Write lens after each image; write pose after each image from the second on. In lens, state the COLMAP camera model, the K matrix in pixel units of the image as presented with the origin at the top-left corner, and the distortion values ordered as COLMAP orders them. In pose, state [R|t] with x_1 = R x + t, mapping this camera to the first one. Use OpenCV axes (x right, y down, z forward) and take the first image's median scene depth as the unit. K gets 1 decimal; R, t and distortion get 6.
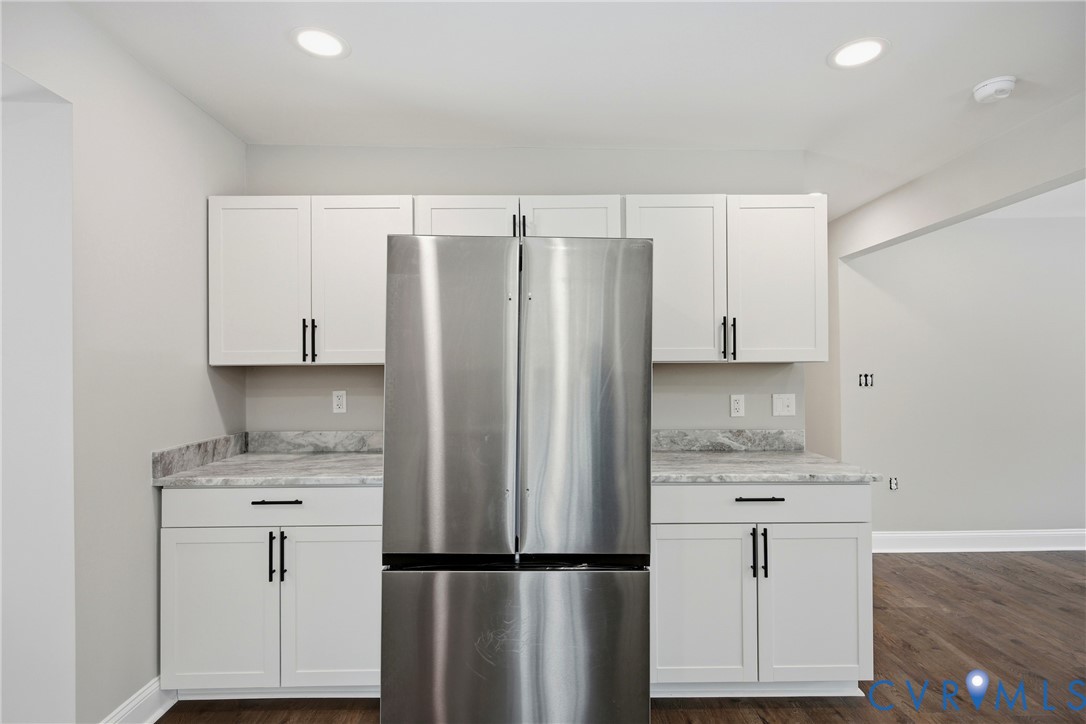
lens RADIAL K [[536.0, 0, 553.6], [0, 536.0, 366.2], [0, 0, 1]] dist [0.030649, -0.003079]
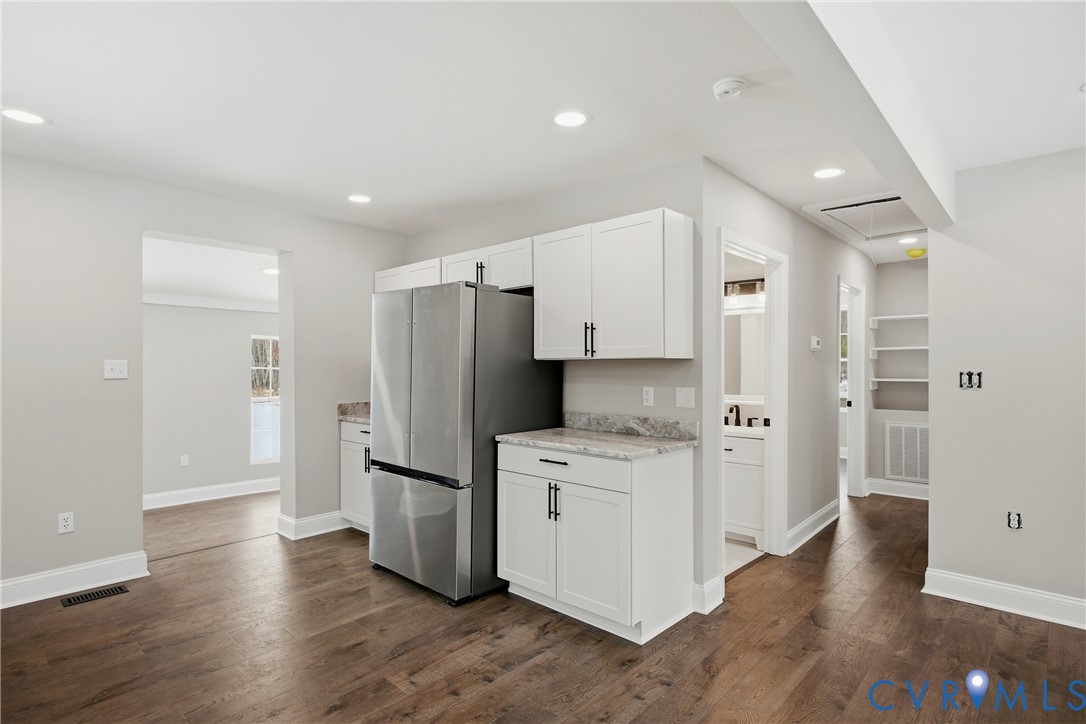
lens RADIAL K [[557.3, 0, 541.8], [0, 557.3, 365.3], [0, 0, 1]] dist [0.013730, -0.001292]
pose [[0.710995, 0.007685, -0.703155, 1.018113], [0.000387, 0.999936, 0.011319, -0.006064], [0.703197, -0.008320, 0.710946, 0.003879]]
